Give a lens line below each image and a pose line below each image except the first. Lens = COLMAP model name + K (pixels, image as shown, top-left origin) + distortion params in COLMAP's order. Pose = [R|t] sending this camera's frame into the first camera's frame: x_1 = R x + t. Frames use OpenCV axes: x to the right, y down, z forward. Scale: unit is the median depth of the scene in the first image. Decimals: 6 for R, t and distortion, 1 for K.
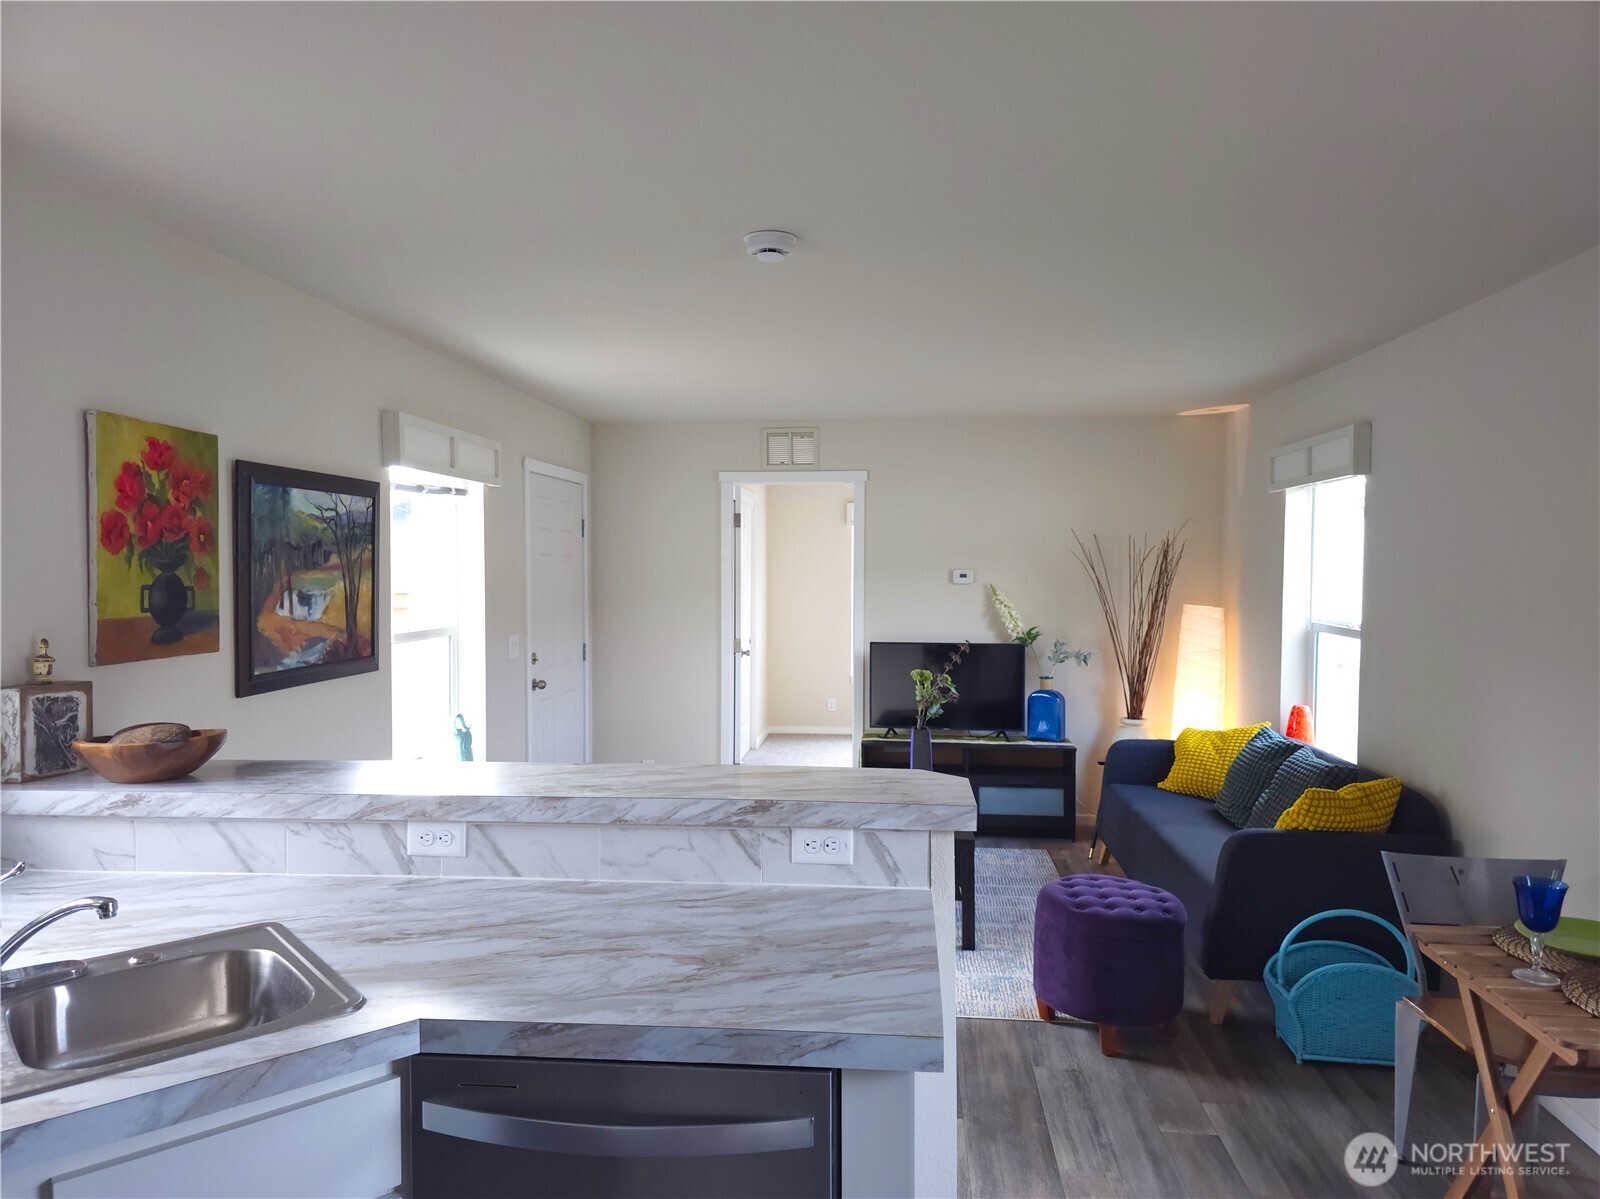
lens RADIAL K [[1054.7, 0, 791.4], [0, 1054.7, 619.1], [0, 0, 1]] dist [0.066487, -0.059067]
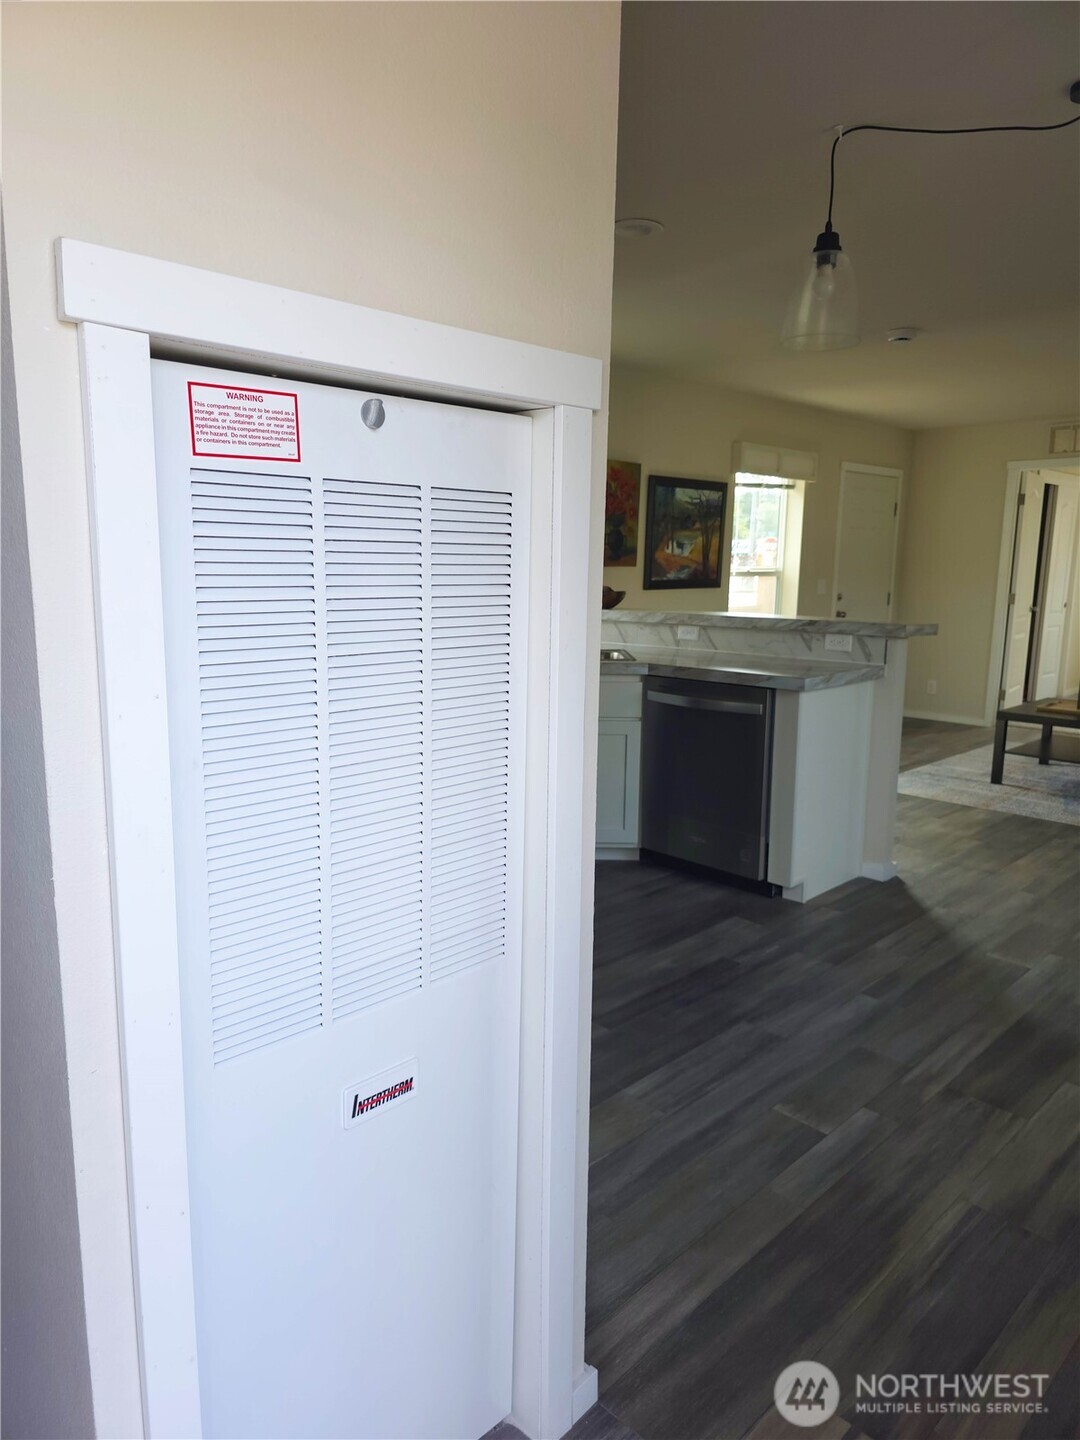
lens RADIAL K [[949.3, 0, 540.0], [0, 949.3, 720.0], [0, 0, 1]] dist [0.066487, -0.059067]
pose [[0.775080, 0.112623, -0.621745, 0.514494], [-0.041194, 0.990900, 0.128139, 0.093562], [0.630519, -0.073705, 0.772667, -0.597979]]
